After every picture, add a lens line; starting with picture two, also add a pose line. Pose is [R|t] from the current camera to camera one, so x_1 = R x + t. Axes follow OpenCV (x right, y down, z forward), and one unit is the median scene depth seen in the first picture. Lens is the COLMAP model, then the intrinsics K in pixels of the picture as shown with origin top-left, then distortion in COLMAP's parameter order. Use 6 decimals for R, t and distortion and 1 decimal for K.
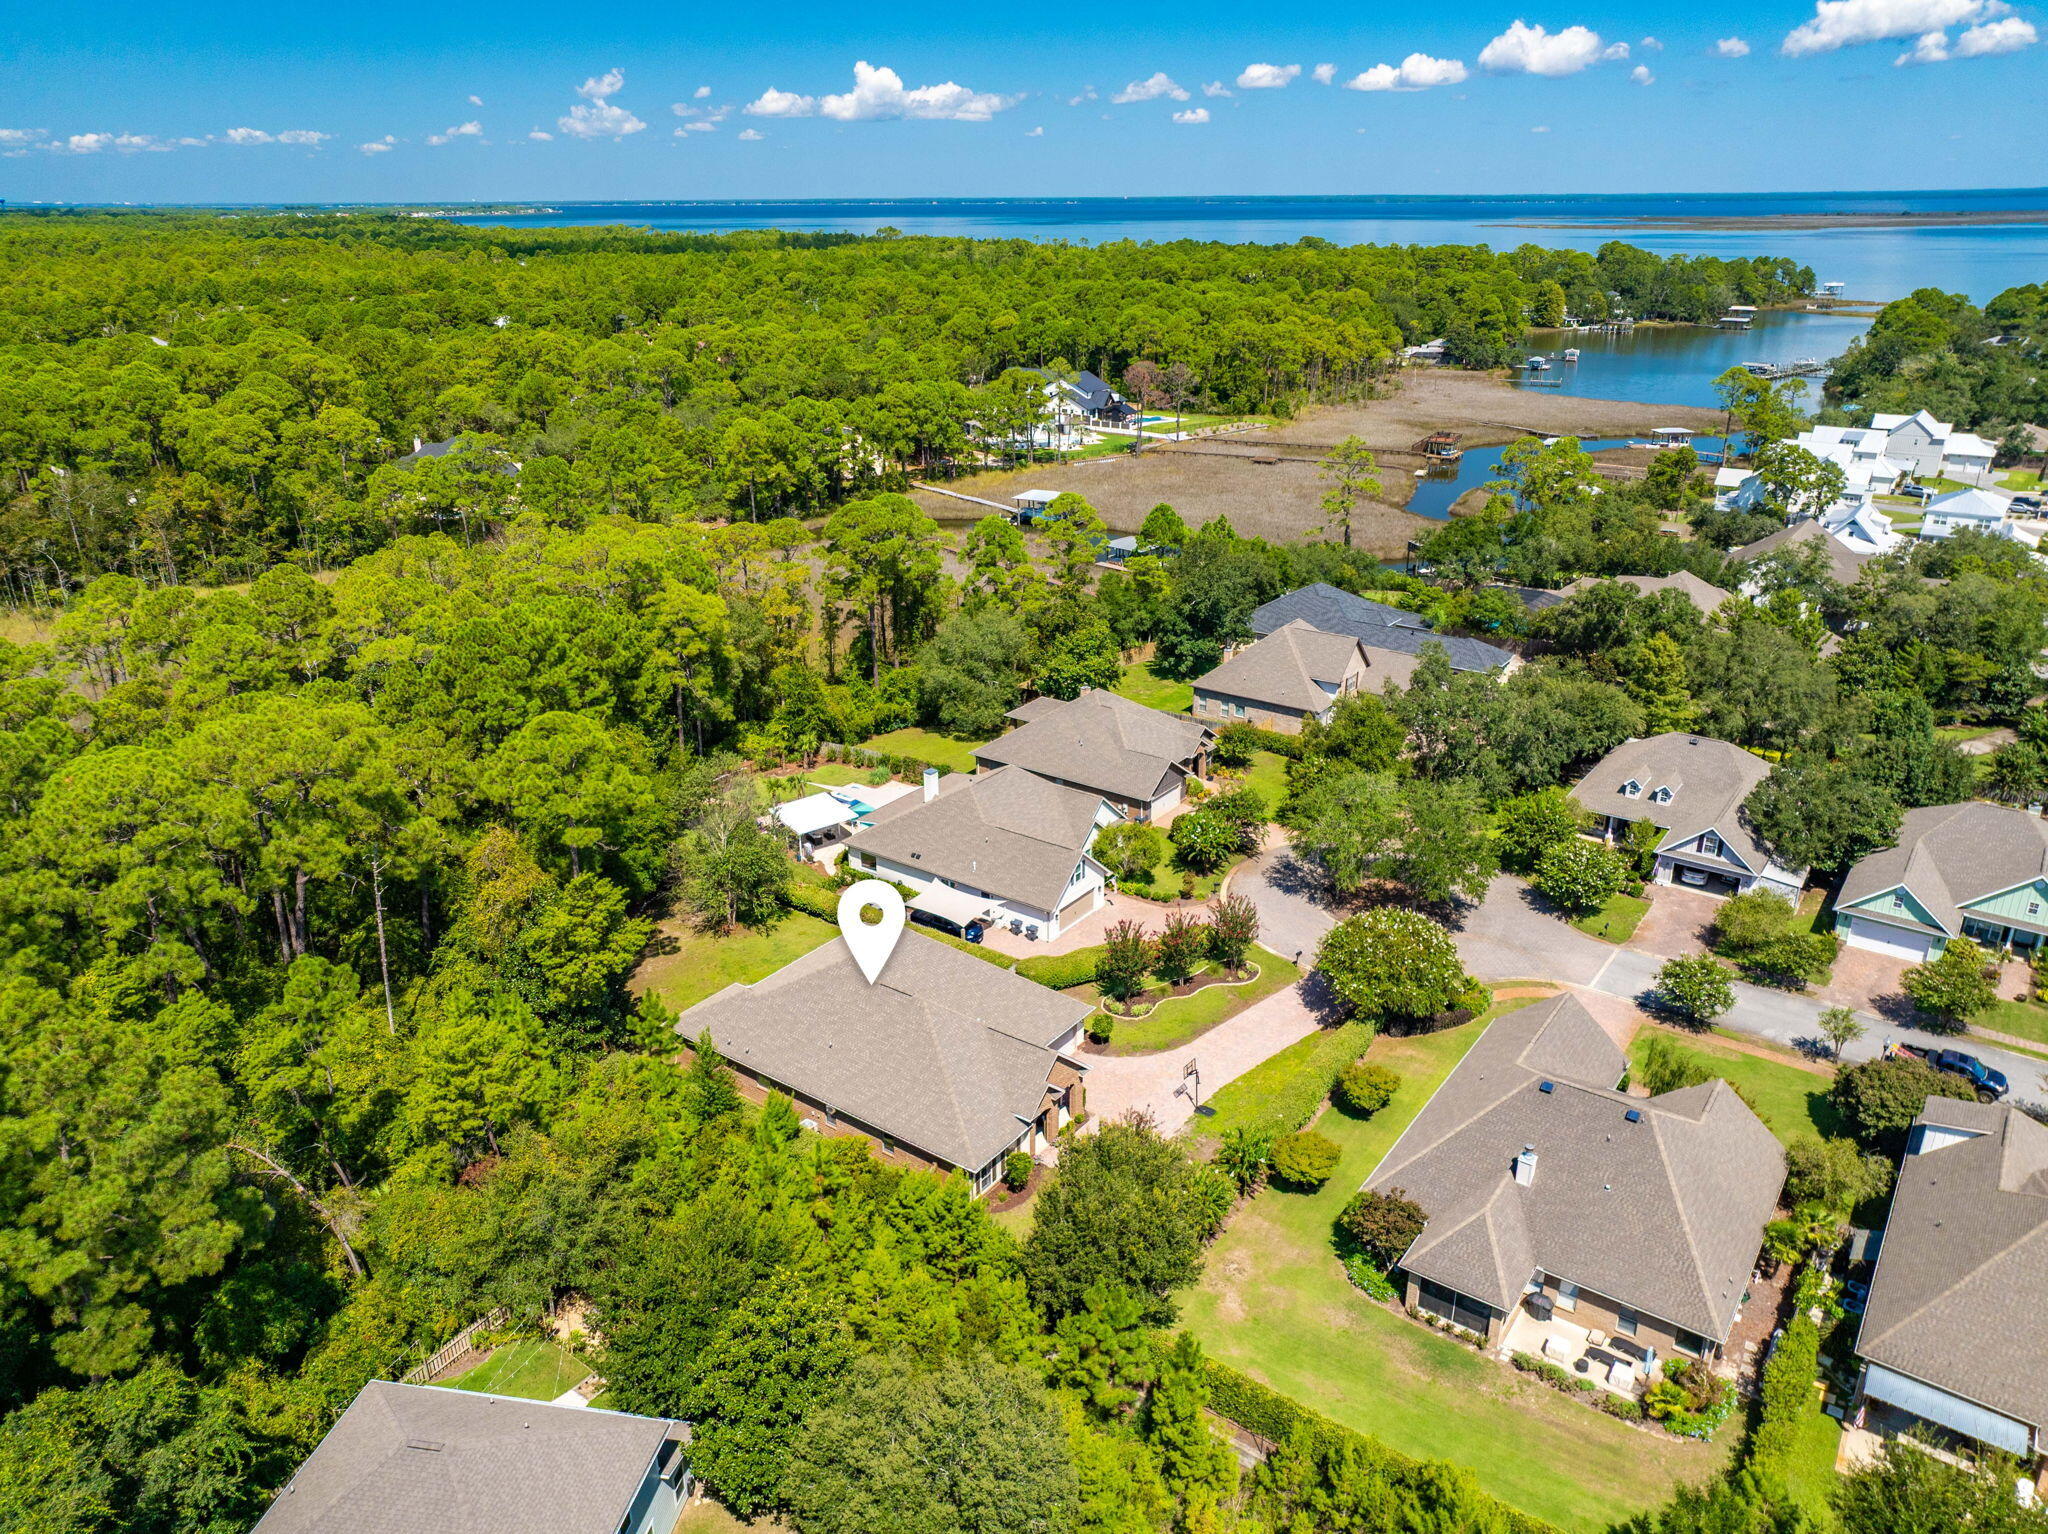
lens RADIAL K [[1430.6, 0, 1024.0], [0, 1430.6, 767.0], [0, 0, 1]] dist [-0.025229, 0.031752]
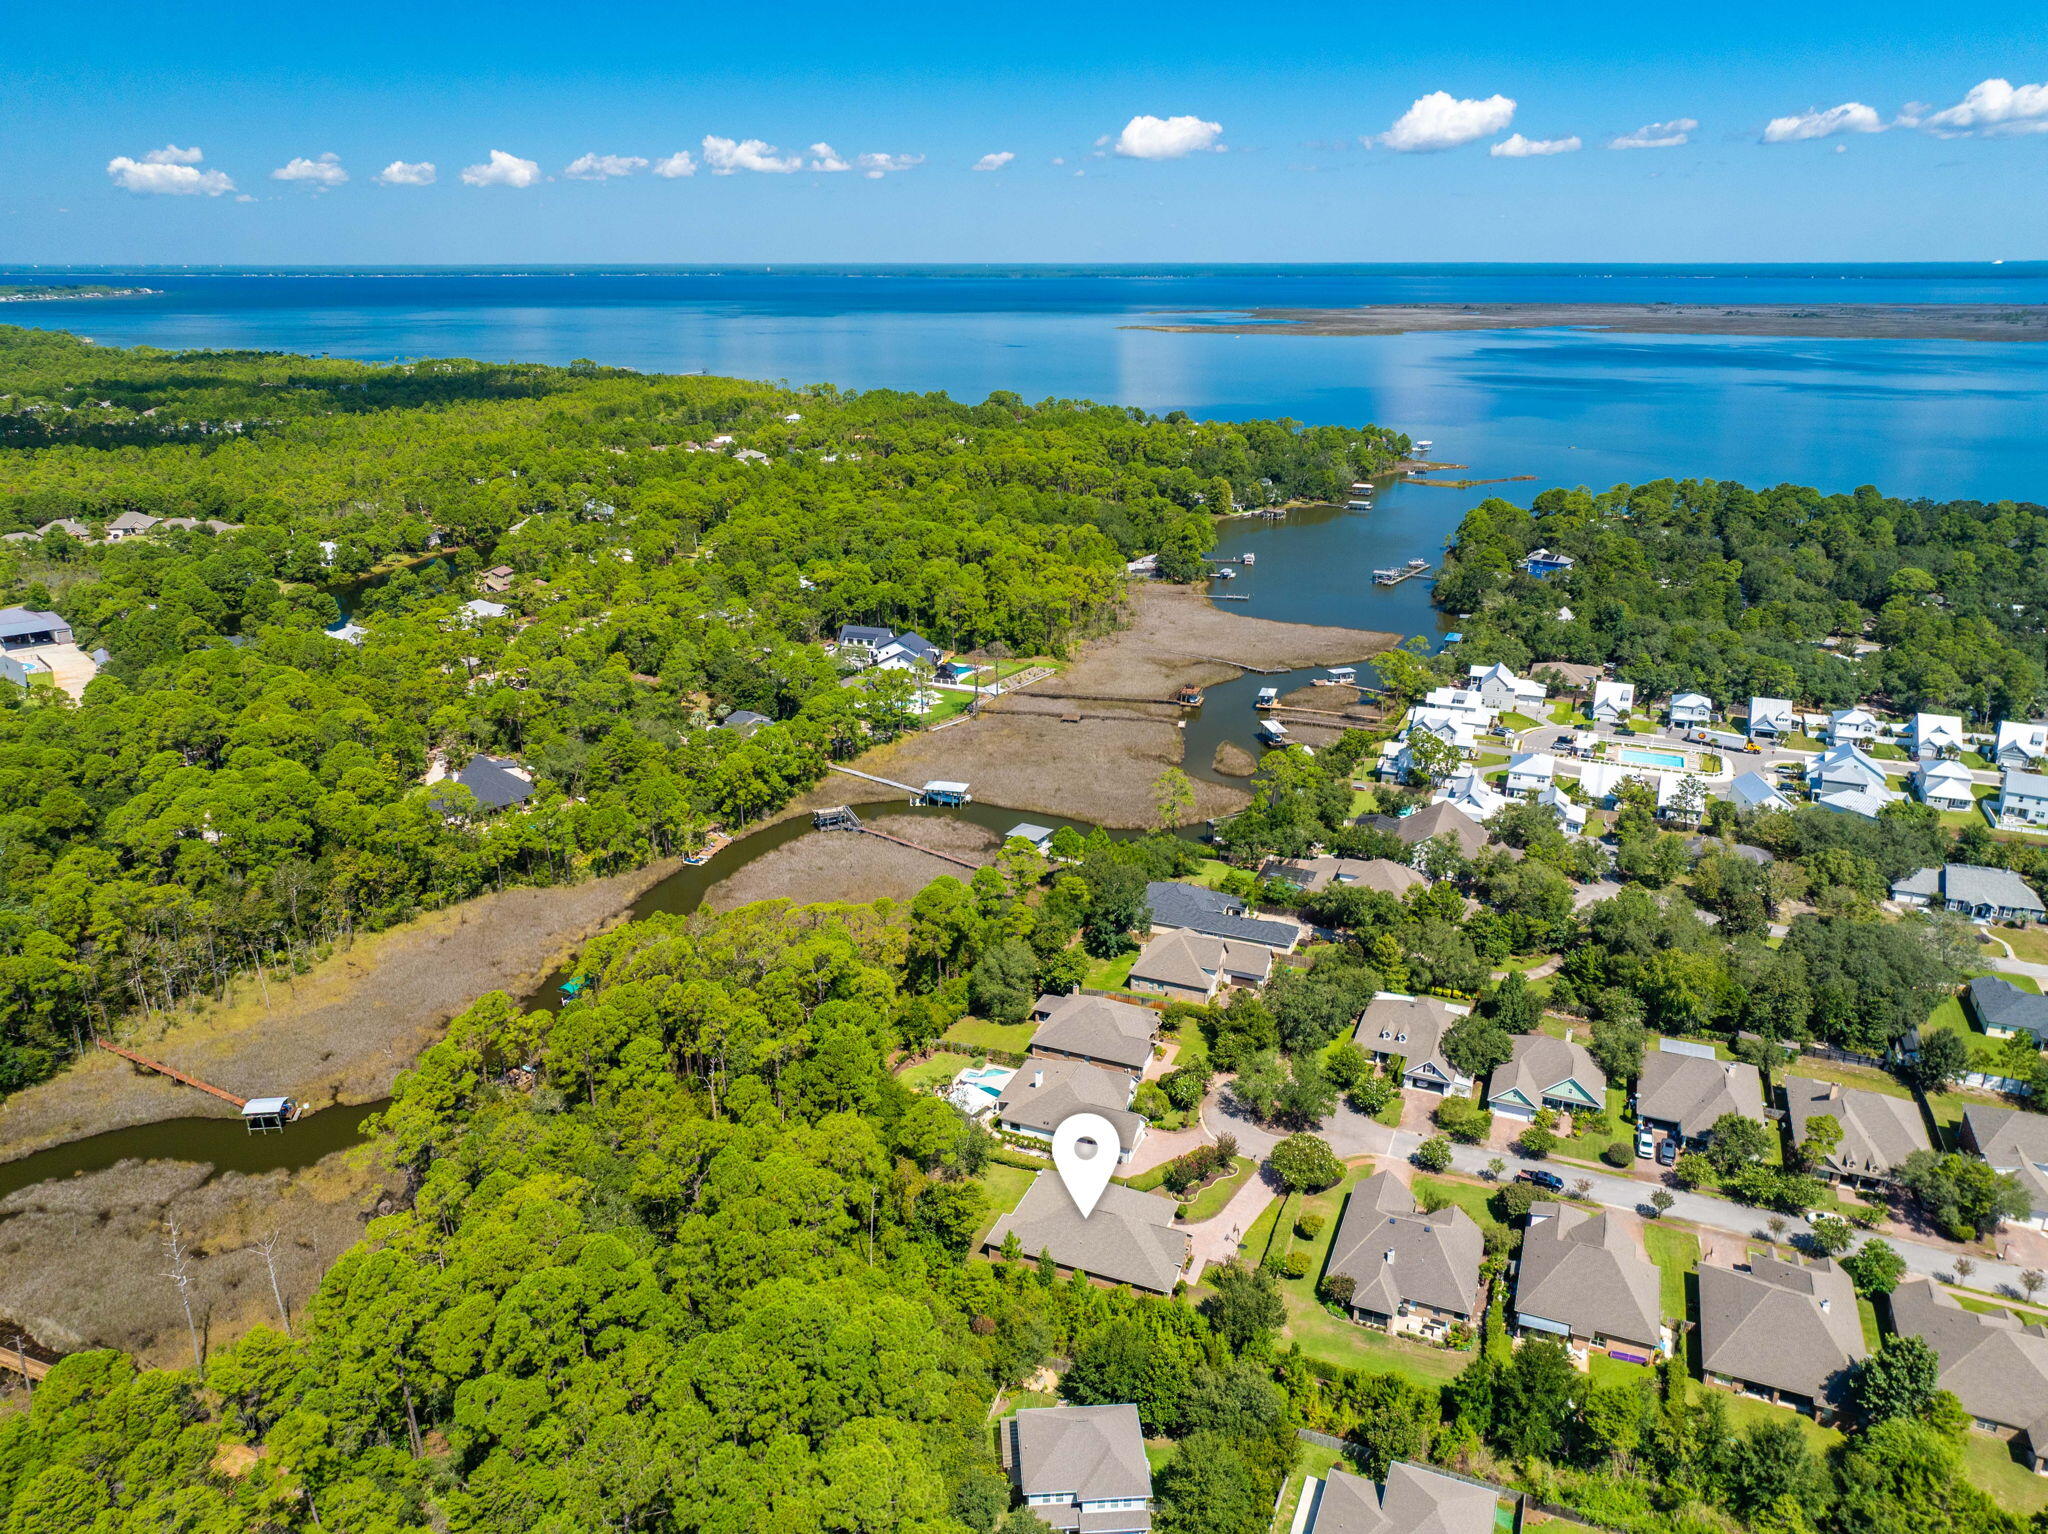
lens RADIAL K [[1420.1, 0, 1024.0], [0, 1420.1, 767.0], [0, 0, 1]] dist [0.027945, -0.082637]
pose [[0.971821, -0.076329, 0.223022, -0.548289], [0.084585, 0.996031, -0.027693, -0.401753], [-0.220023, 0.045777, 0.974420, -0.955829]]
